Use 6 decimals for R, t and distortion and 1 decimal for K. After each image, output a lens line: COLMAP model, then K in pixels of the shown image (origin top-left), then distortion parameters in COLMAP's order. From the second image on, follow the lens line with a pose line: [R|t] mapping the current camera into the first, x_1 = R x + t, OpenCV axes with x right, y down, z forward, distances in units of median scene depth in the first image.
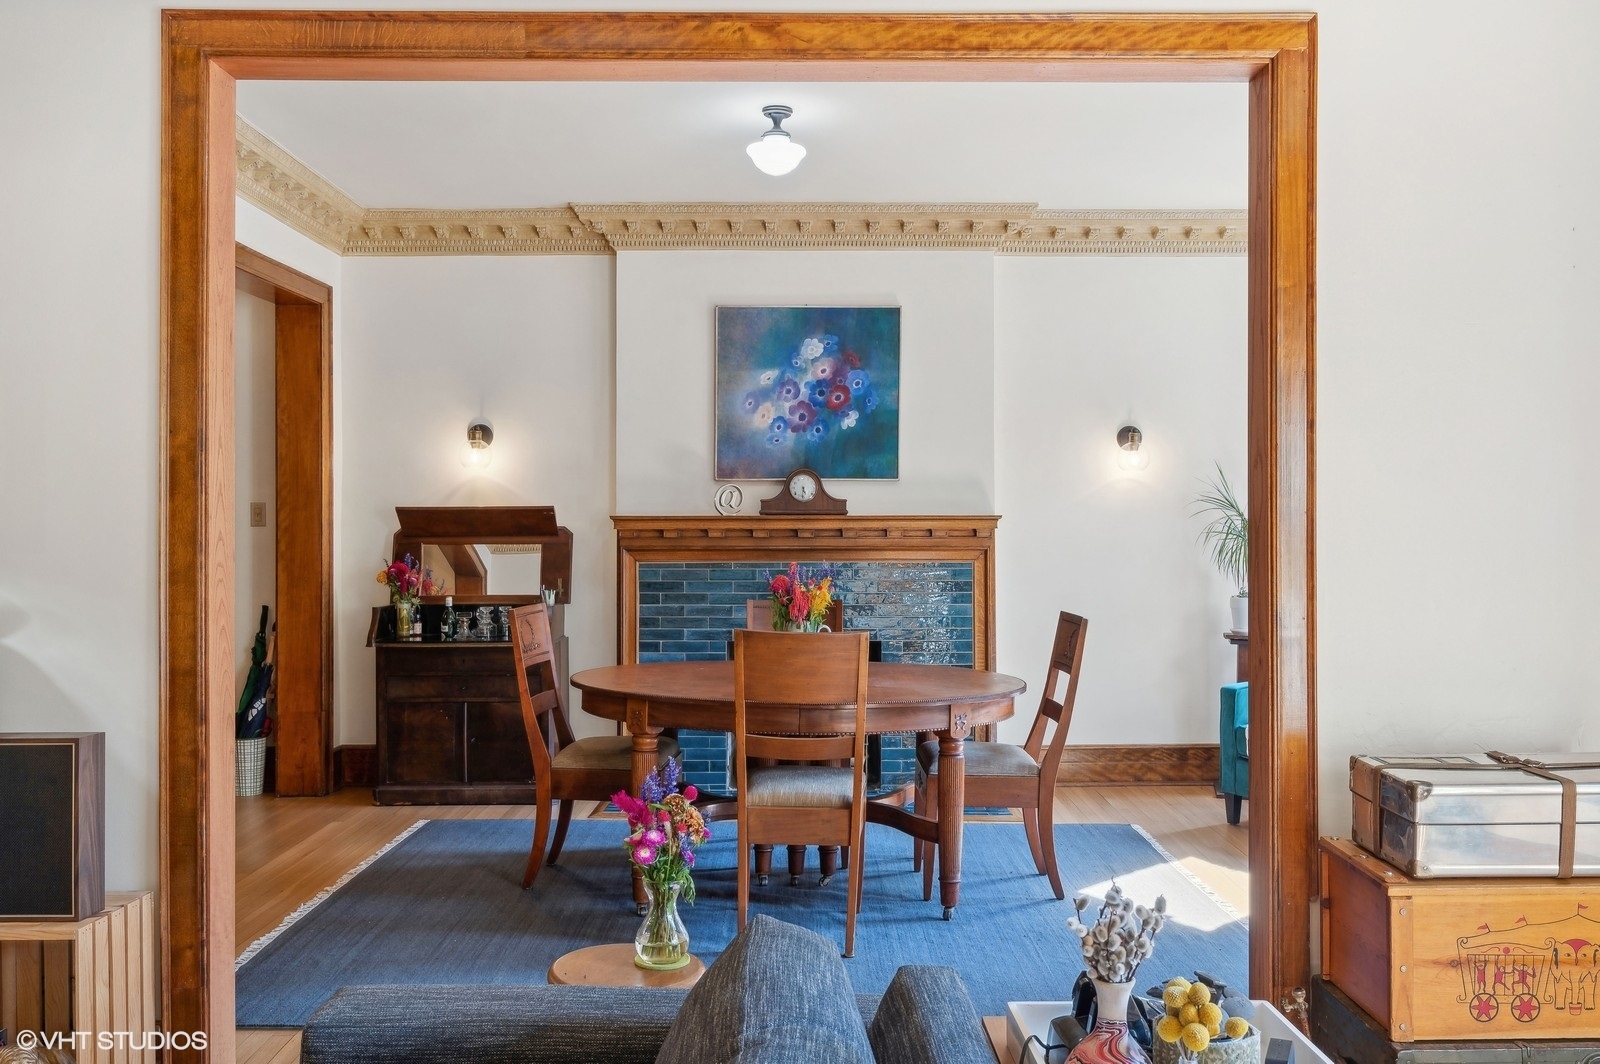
lens RADIAL K [[1330.4, 0, 803.1], [0, 1330.4, 533.2], [0, 0, 1]] dist [-0.013352, 0.008104]
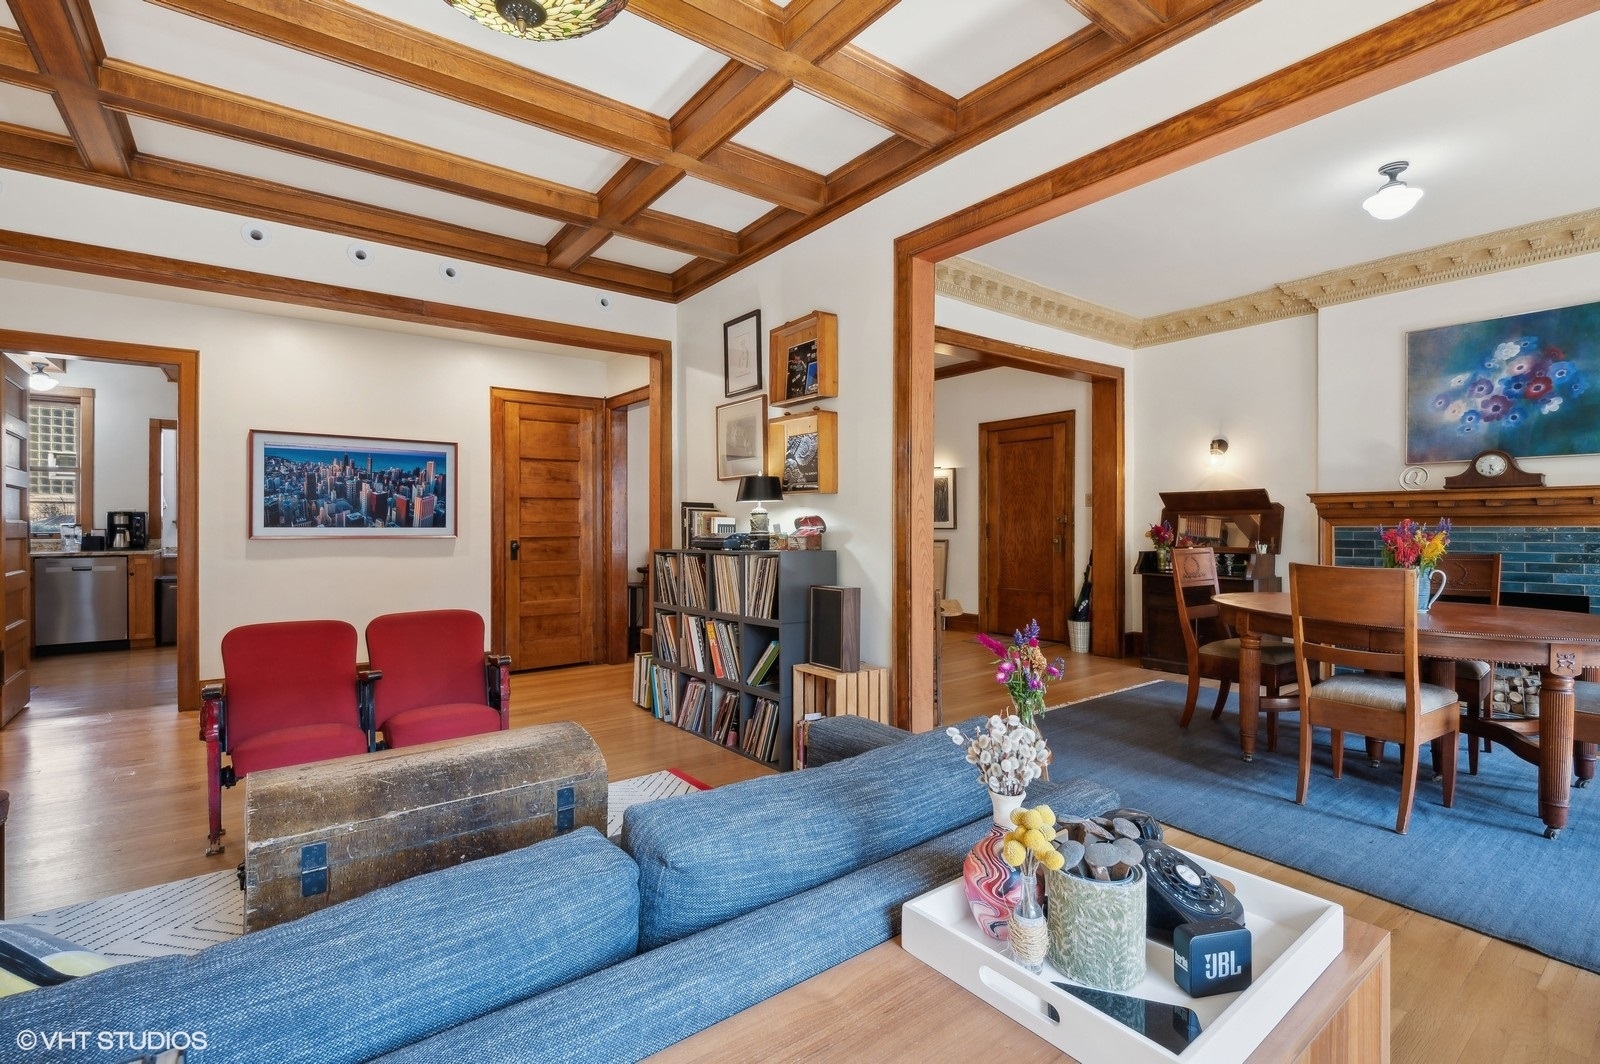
lens RADIAL K [[709.7, 0, 800.1], [0, 709.7, 524.9], [0, 0, 1]] dist [-0.004574, -0.000304]
pose [[0.601133, 0.001734, -0.799147, 0.135797], [-0.000874, 0.999998, 0.001512, 0.019807], [0.799149, -0.000210, 0.601133, 0.098839]]
